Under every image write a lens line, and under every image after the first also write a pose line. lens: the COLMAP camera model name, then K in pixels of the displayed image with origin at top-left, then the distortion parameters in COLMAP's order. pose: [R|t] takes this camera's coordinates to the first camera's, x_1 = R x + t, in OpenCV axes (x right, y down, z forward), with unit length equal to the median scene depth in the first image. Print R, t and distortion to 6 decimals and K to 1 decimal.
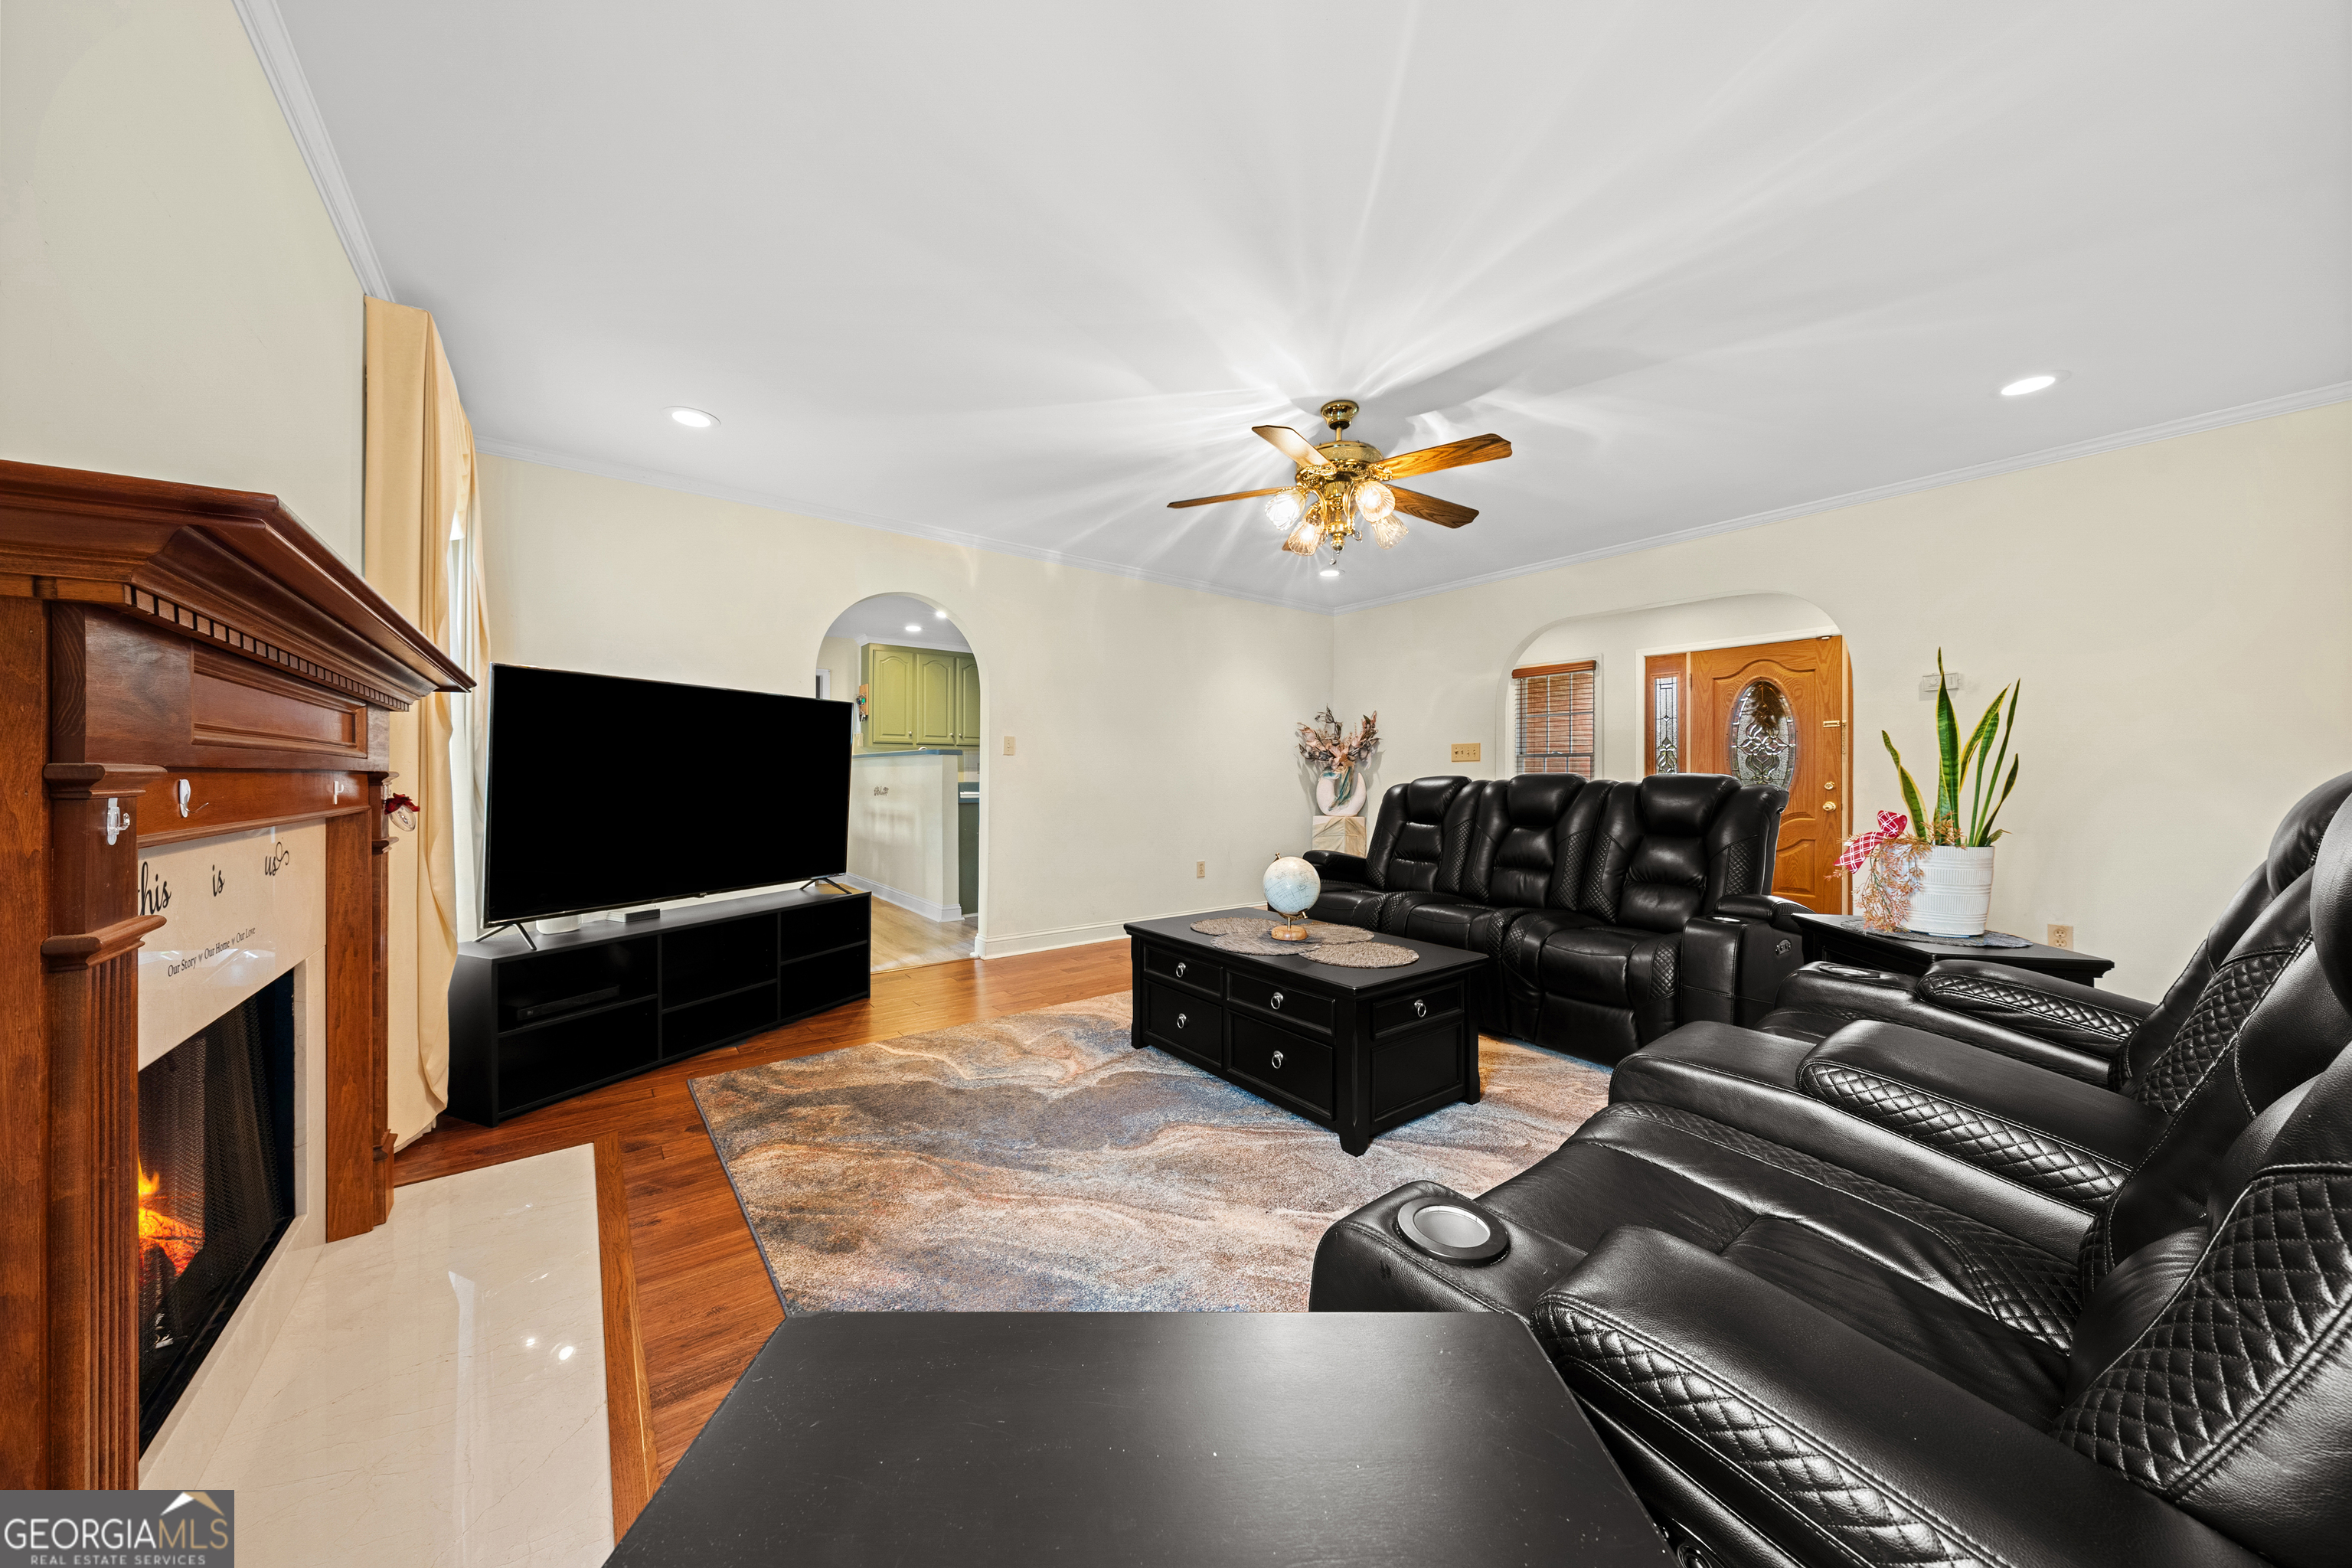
lens RADIAL K [[793.1, 0, 1183.0], [0, 793.1, 769.8], [0, 0, 1]] dist [-0.001745, -0.000088]
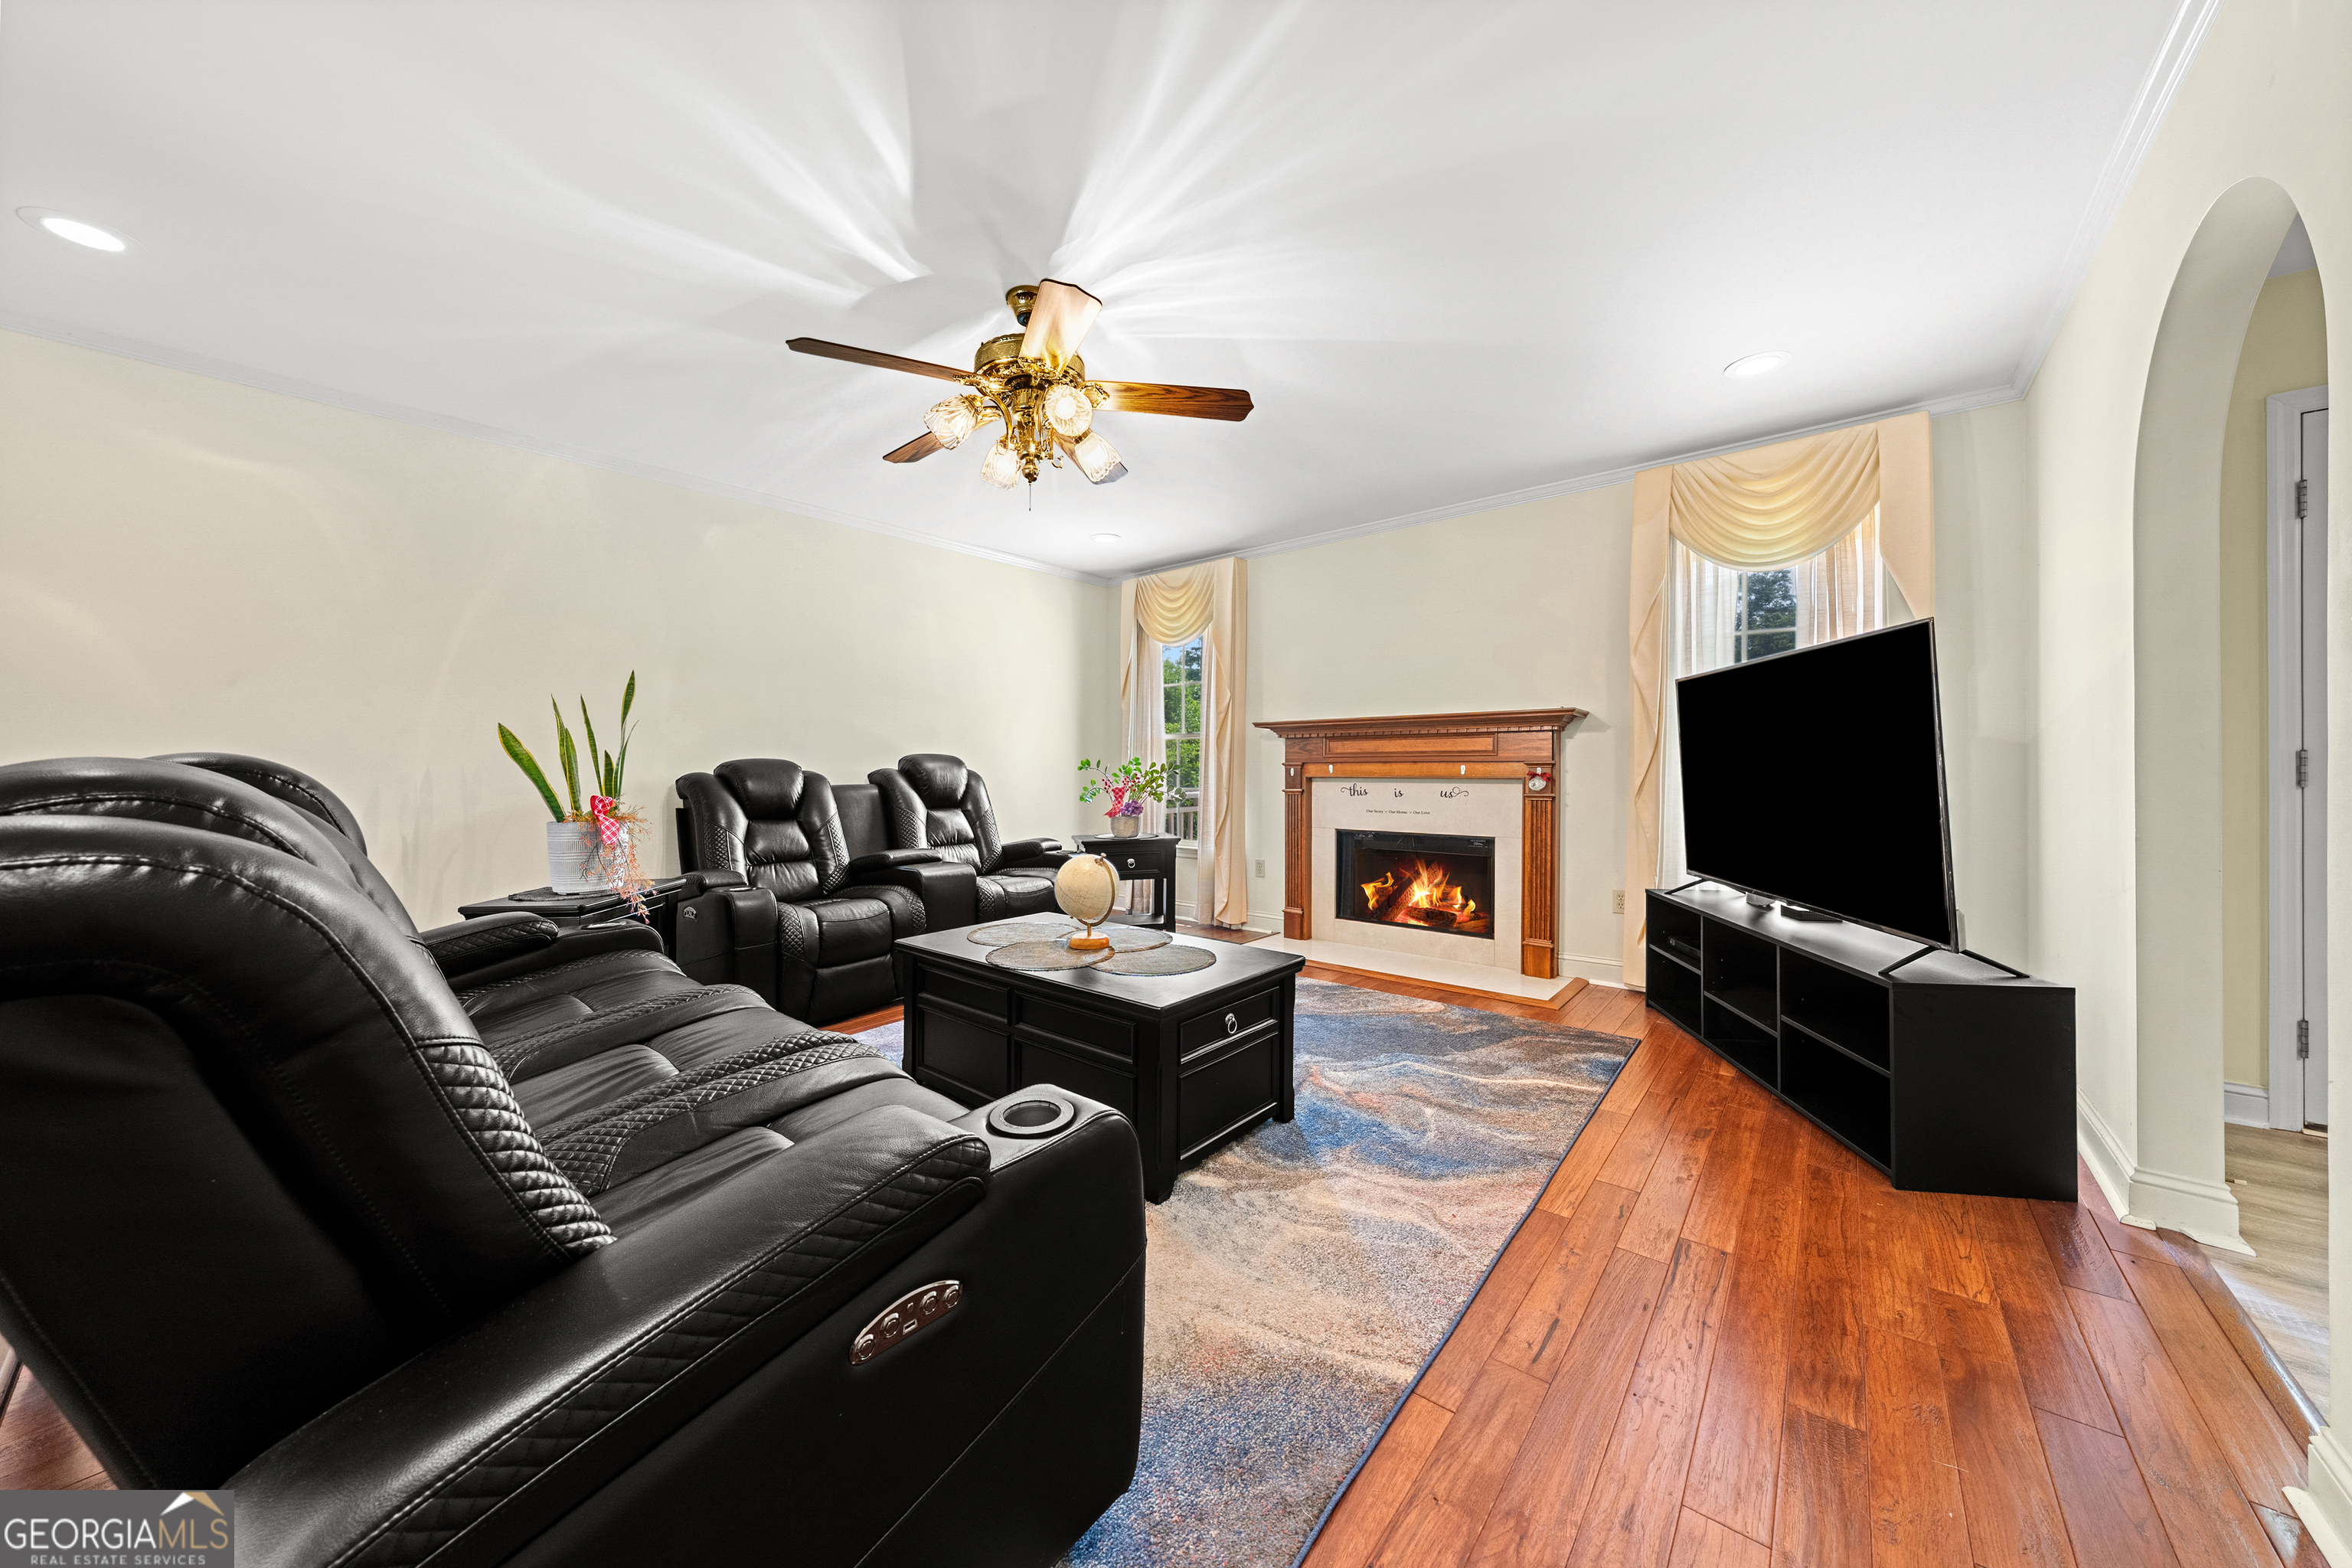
lens RADIAL K [[793.1, 0, 1183.0], [0, 793.1, 769.8], [0, 0, 1]] dist [-0.001745, -0.000088]
pose [[-0.974172, -0.005887, -0.225730, 0.219626], [-0.006013, 0.999982, -0.000130, 0.022863], [0.225727, 0.001231, -0.974190, 1.806541]]
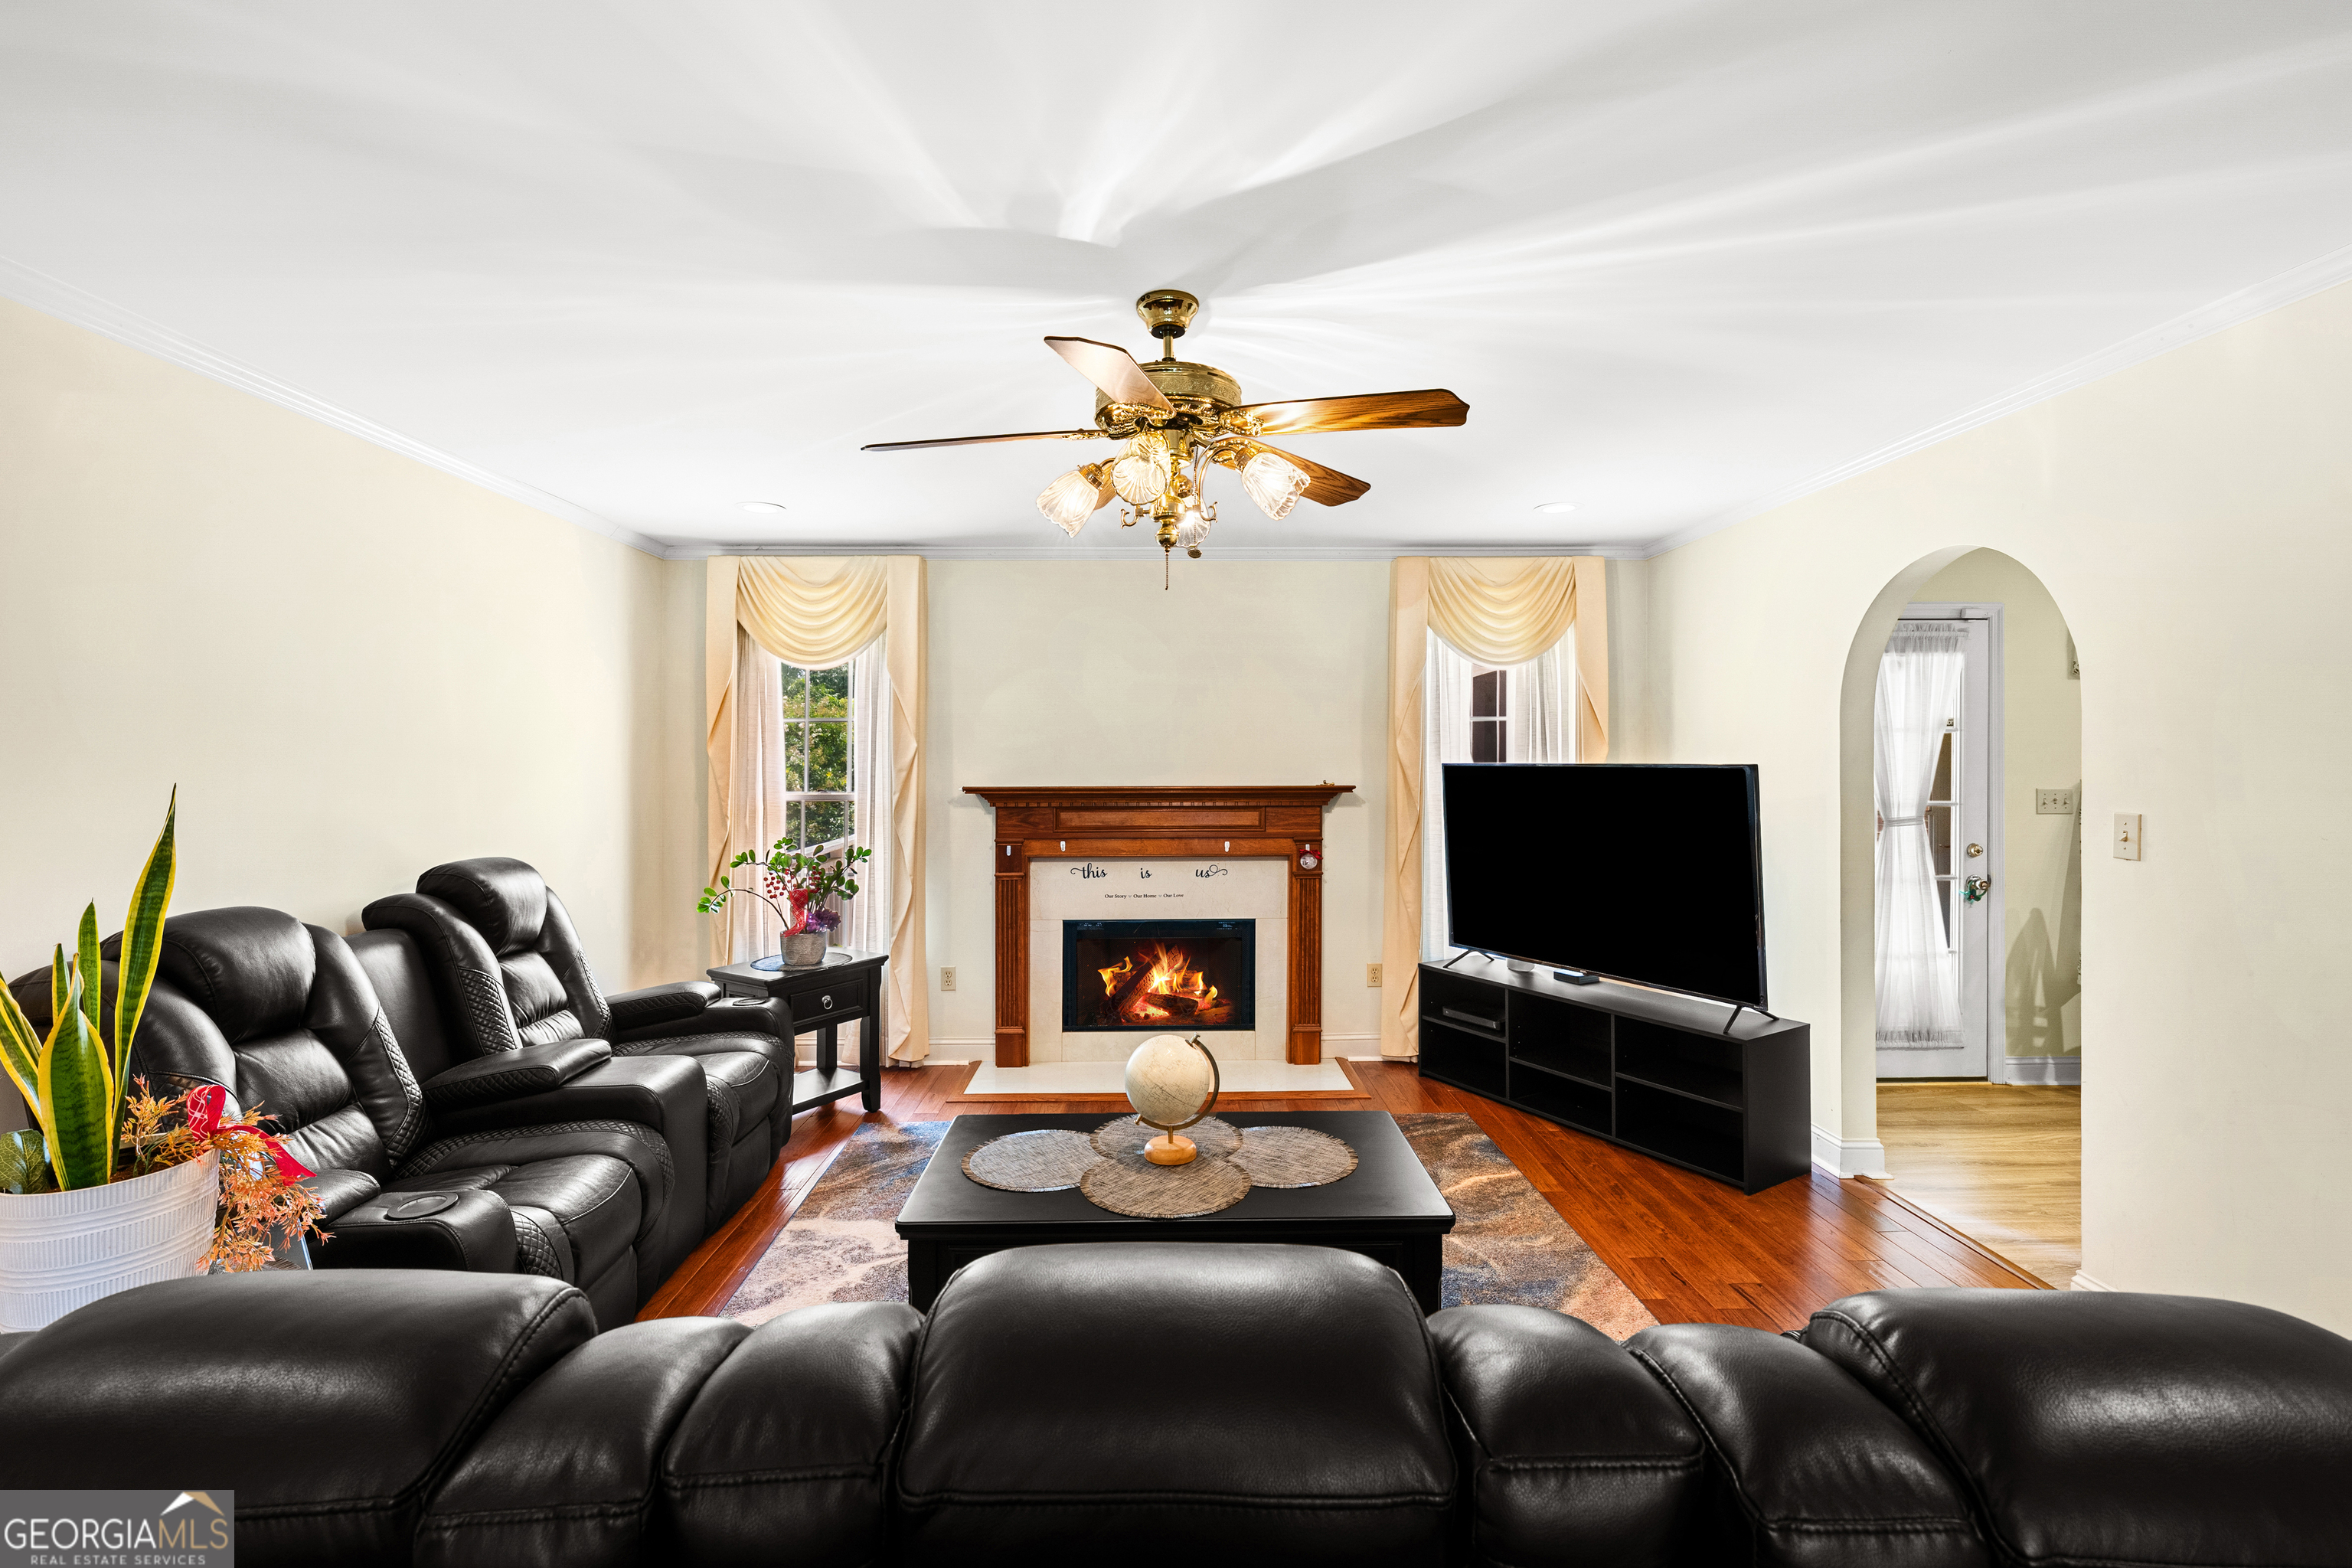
lens RADIAL K [[1037.7, 0, 1180.1], [0, 1037.7, 769.3], [0, 0, 1]] dist [-0.000087, 0.000031]
pose [[-0.591794, -0.003364, -0.806082, 0.792722], [-0.002728, 0.999994, -0.002171, -0.099376], [0.806084, 0.000914, -0.591800, 1.467054]]
